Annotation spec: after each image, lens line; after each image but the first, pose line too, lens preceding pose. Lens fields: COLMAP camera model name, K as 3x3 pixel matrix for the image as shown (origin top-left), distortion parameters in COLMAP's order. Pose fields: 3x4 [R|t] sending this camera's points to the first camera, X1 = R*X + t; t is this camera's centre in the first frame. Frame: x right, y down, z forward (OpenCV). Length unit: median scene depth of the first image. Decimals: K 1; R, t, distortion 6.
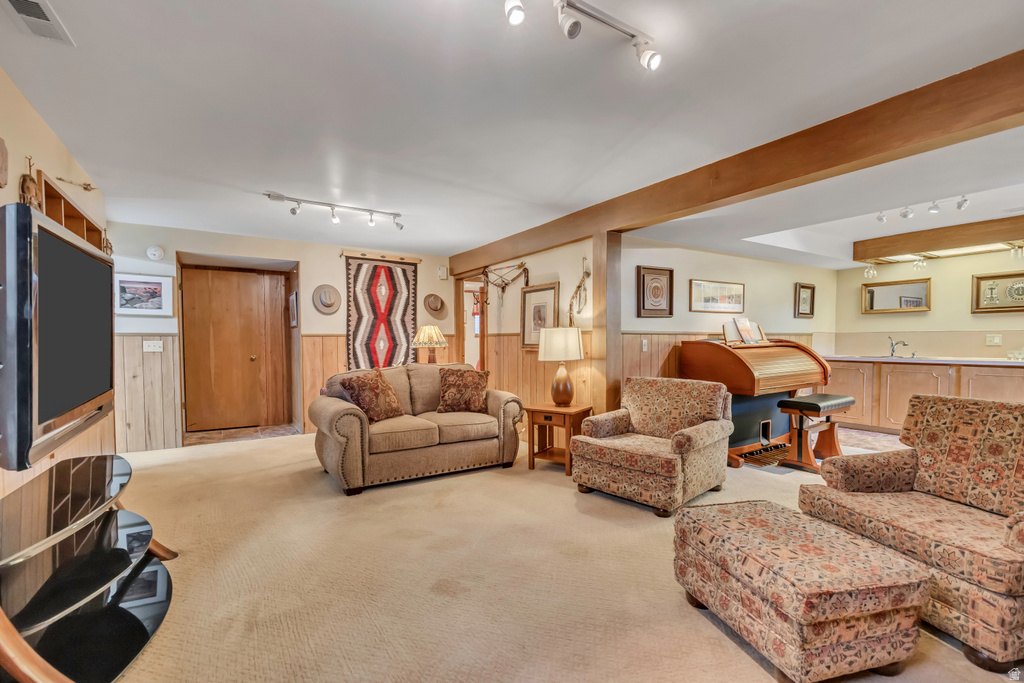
lens RADIAL K [[451.1, 0, 509.9], [0, 451.1, 350.9], [0, 0, 1]] dist [-0.003303, 0.001148]
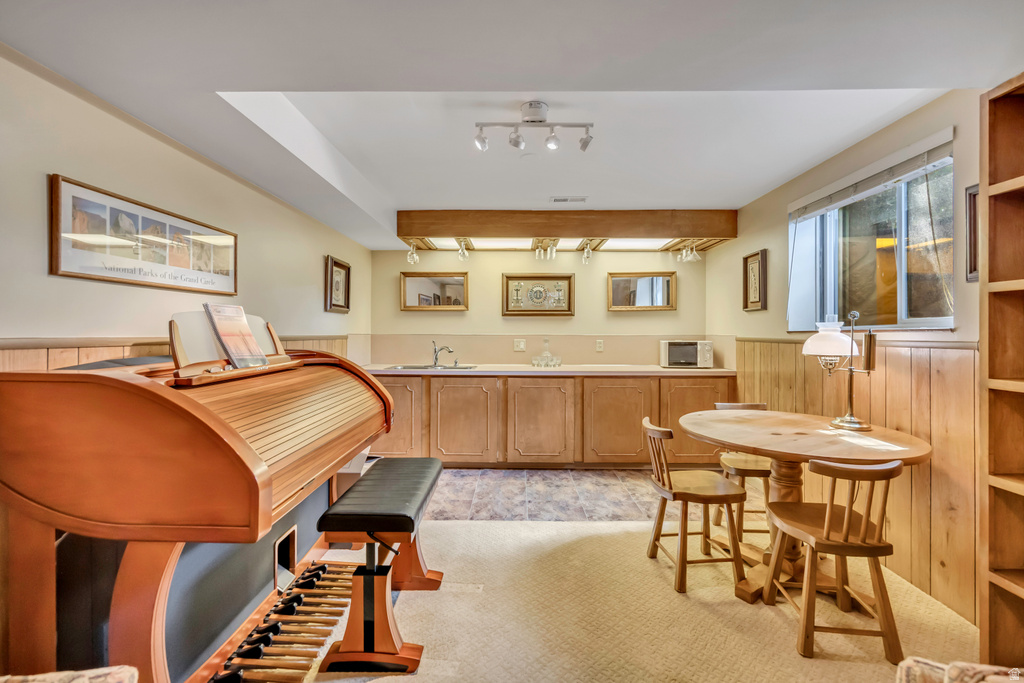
lens RADIAL K [[451.1, 0, 511.8], [0, 451.1, 342.8], [0, 0, 1]] dist [-0.003303, 0.001148]
pose [[0.543565, -0.011741, 0.839285, 0.273200], [0.013661, 0.999893, 0.005140, -0.033025], [-0.839256, 0.008672, 0.543668, 0.490986]]
